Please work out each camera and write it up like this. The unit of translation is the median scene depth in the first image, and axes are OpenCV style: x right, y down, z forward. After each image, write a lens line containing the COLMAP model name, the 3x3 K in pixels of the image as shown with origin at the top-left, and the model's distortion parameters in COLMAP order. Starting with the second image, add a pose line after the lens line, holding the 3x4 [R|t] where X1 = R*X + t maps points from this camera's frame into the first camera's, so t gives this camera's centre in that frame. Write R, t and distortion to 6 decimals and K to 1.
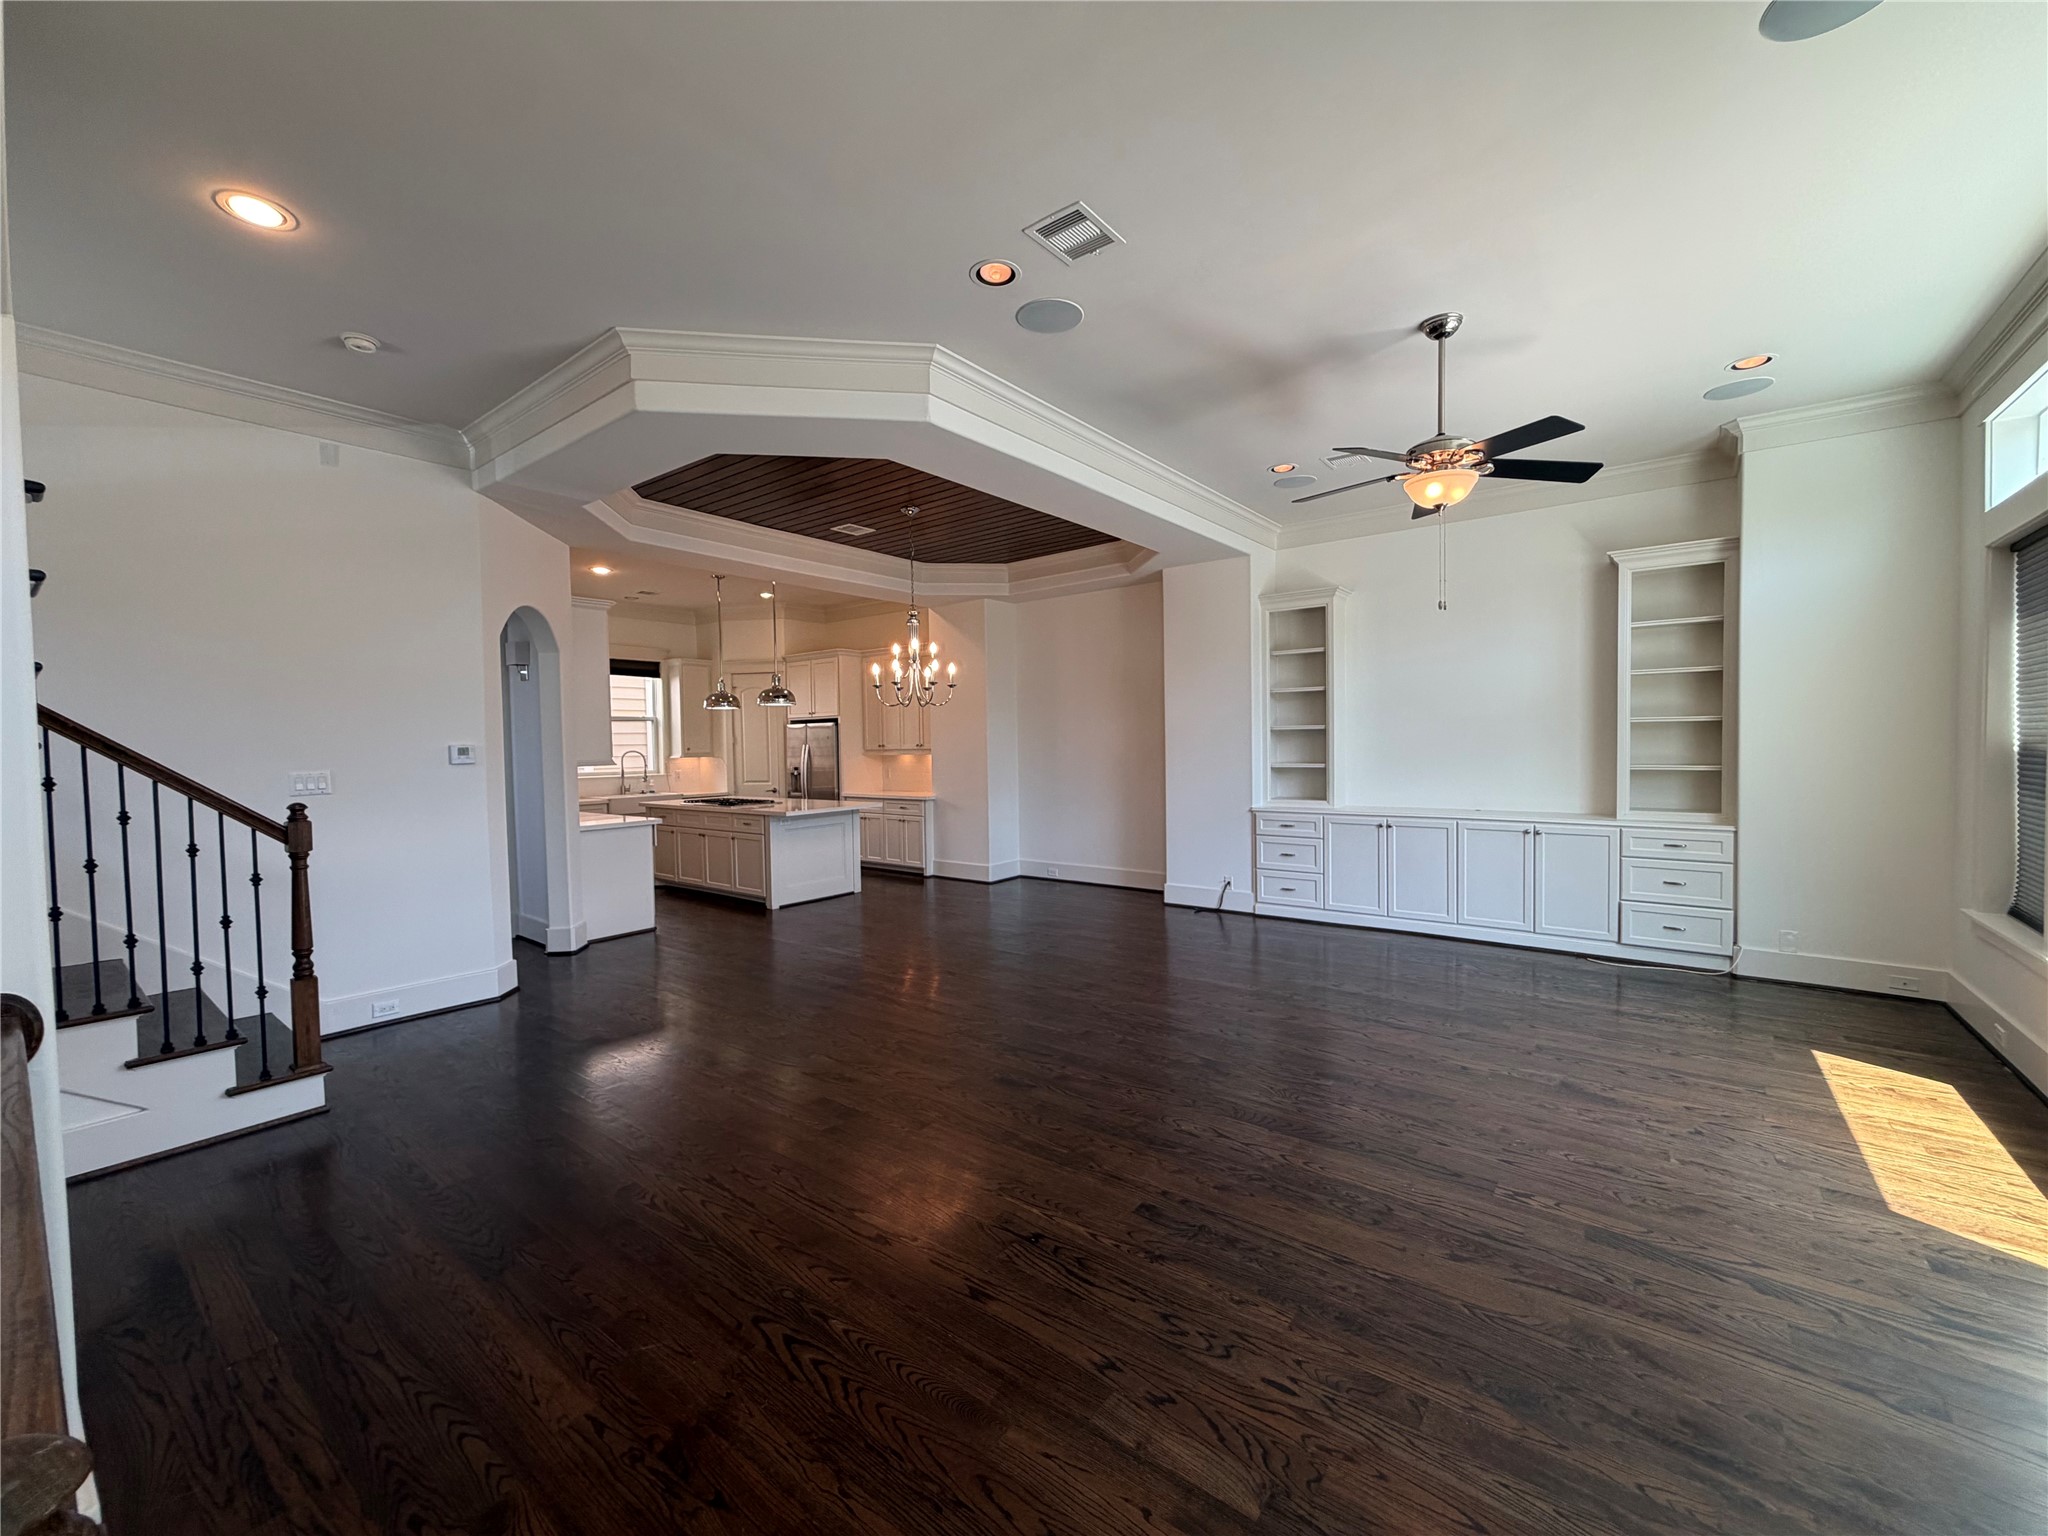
lens RADIAL K [[819.7, 0, 1017.9], [0, 819.7, 764.3], [0, 0, 1]] dist [-0.001283, -0.000049]
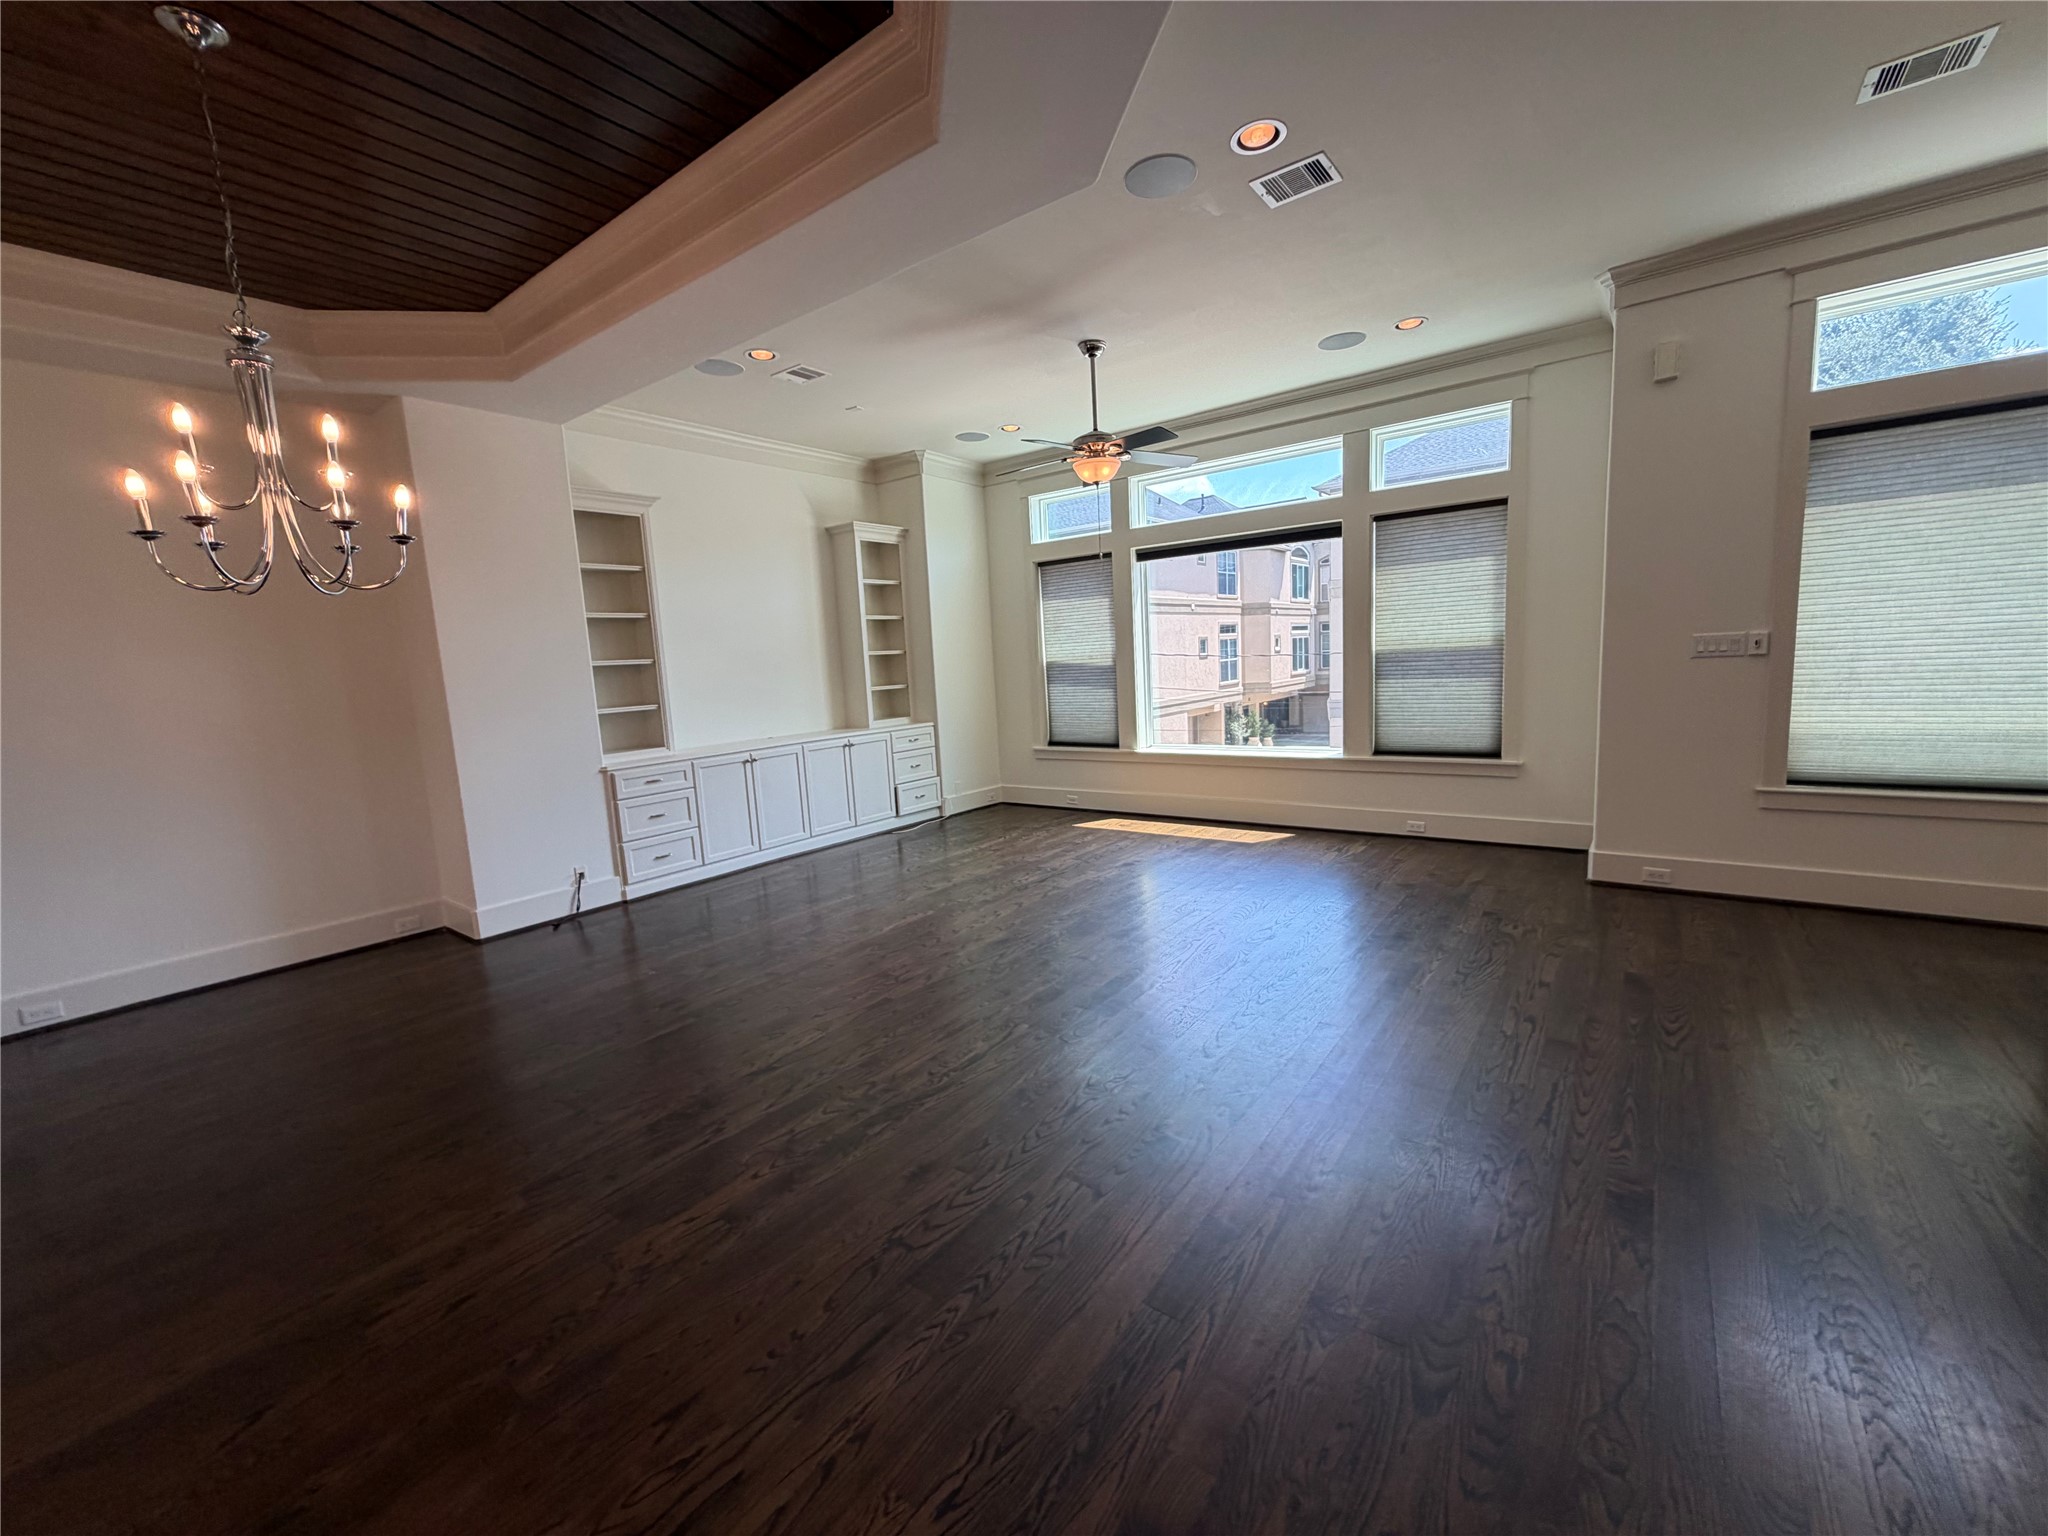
lens RADIAL K [[819.7, 0, 1016.1], [0, 819.7, 770.5], [0, 0, 1]] dist [-0.001283, -0.000049]
pose [[-0.007057, -0.122558, 0.992436, -0.529912], [0.081581, 0.989082, 0.122724, -0.008439], [-0.996642, 0.081830, 0.003018, 0.678038]]
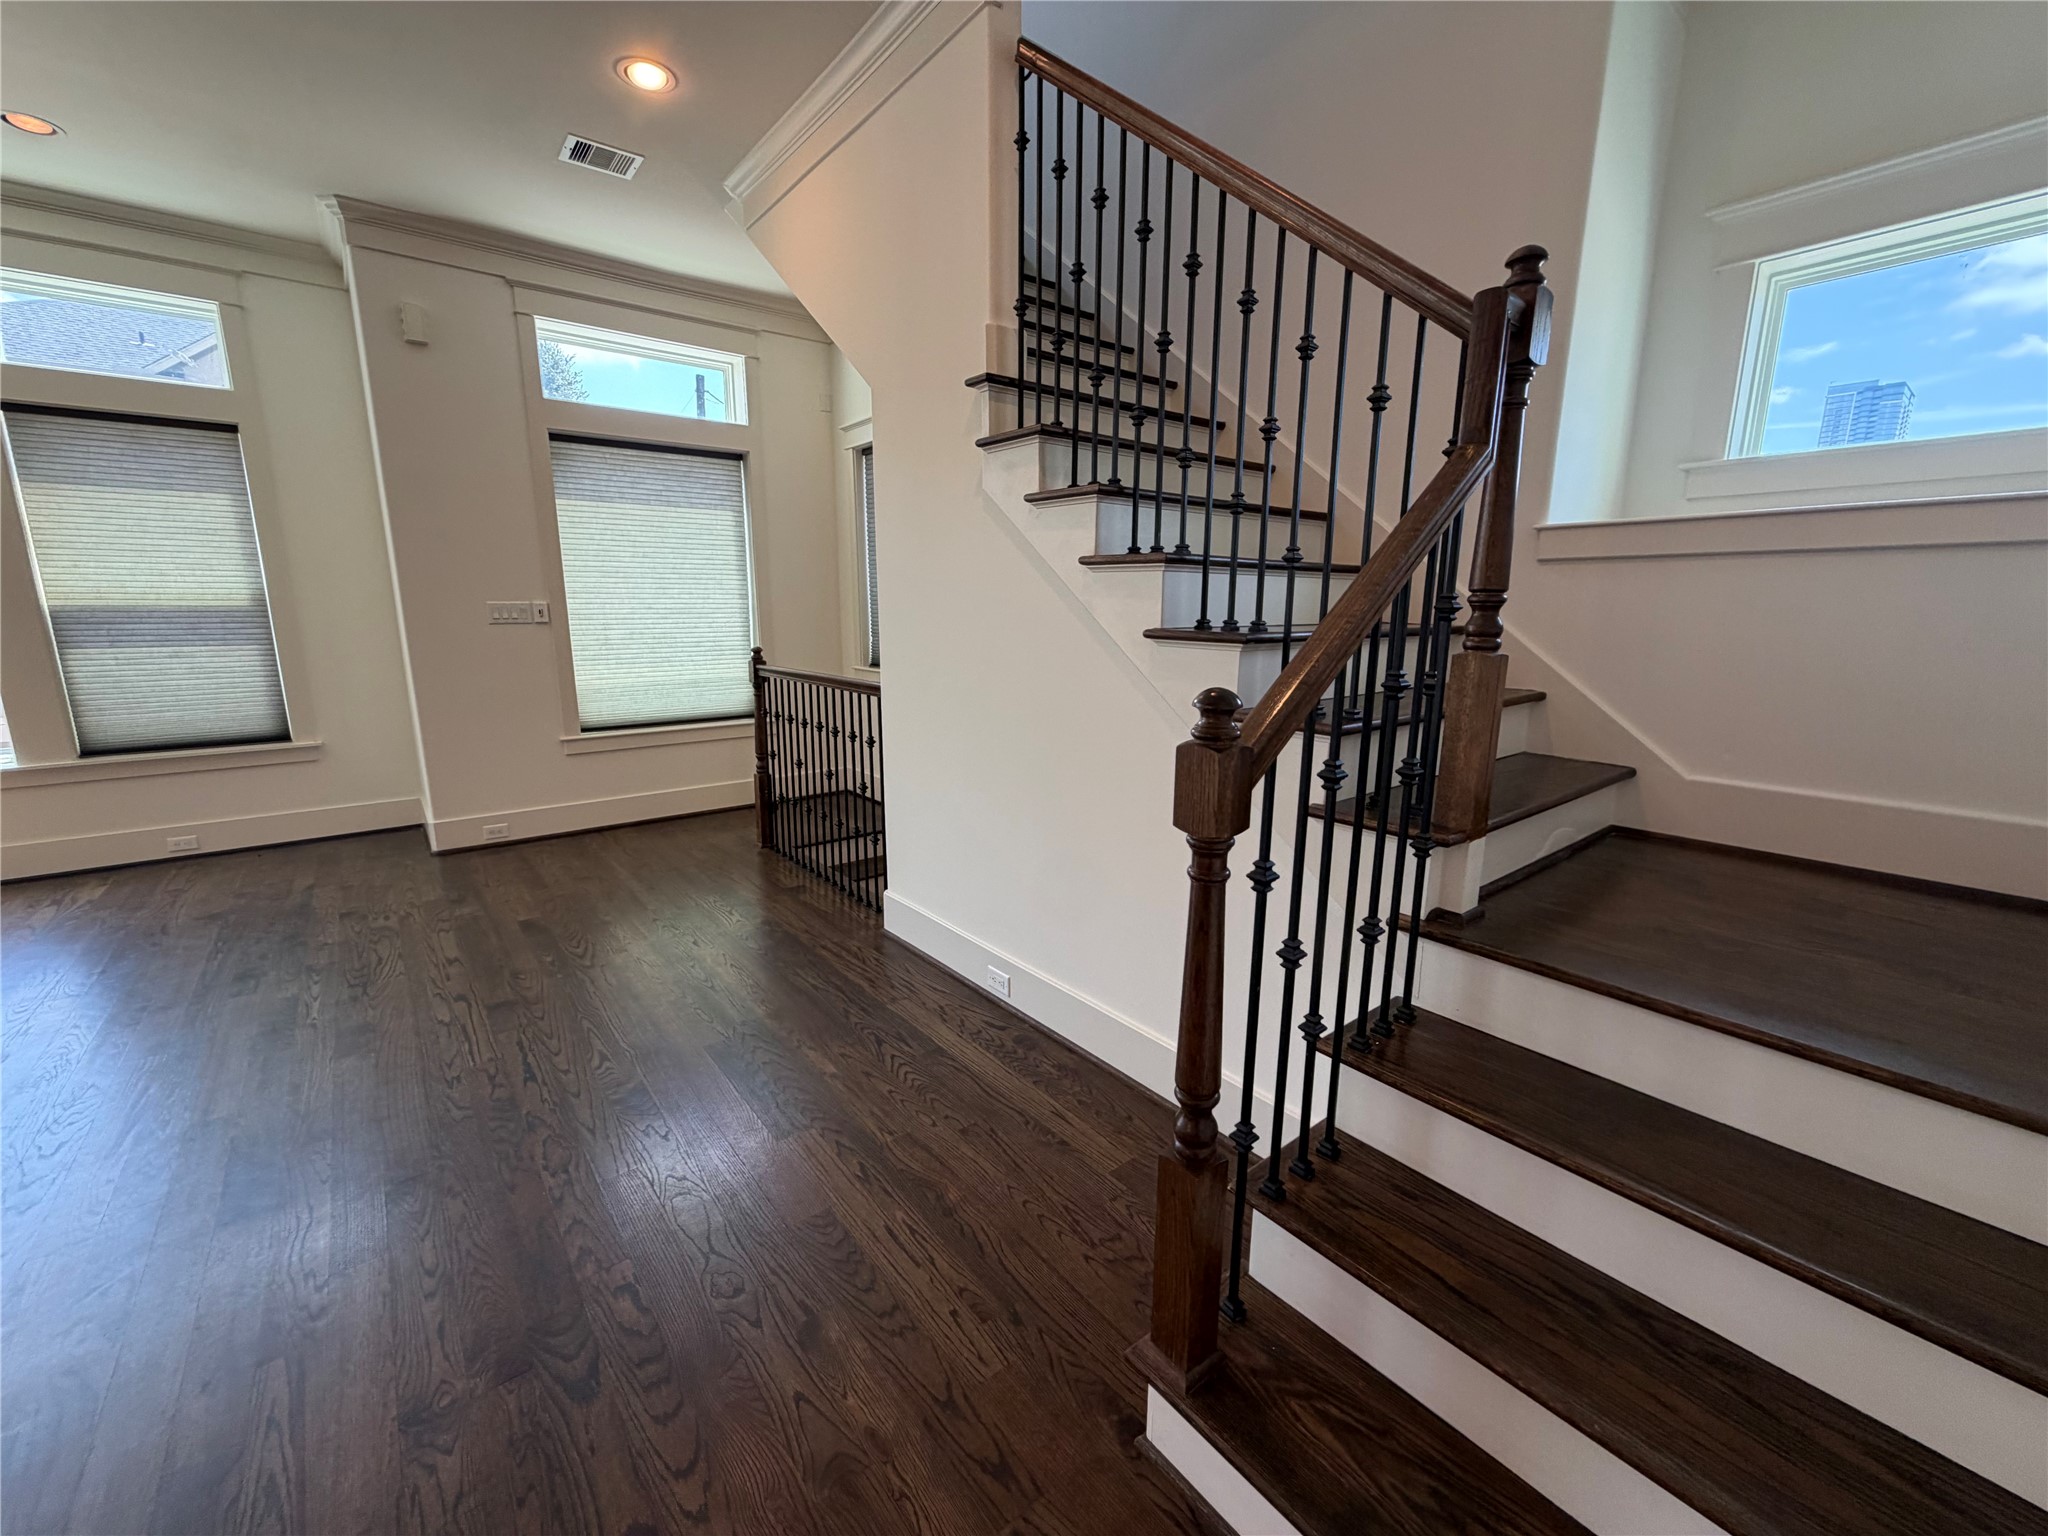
lens RADIAL K [[819.7, 0, 1023.8], [0, 819.7, 769.8], [0, 0, 1]] dist [-0.001283, -0.000049]
pose [[-0.974055, -0.032636, 0.223948, -0.474339], [0.018755, 0.974502, 0.223592, 0.000757], [-0.225535, 0.221991, -0.948606, 0.724169]]
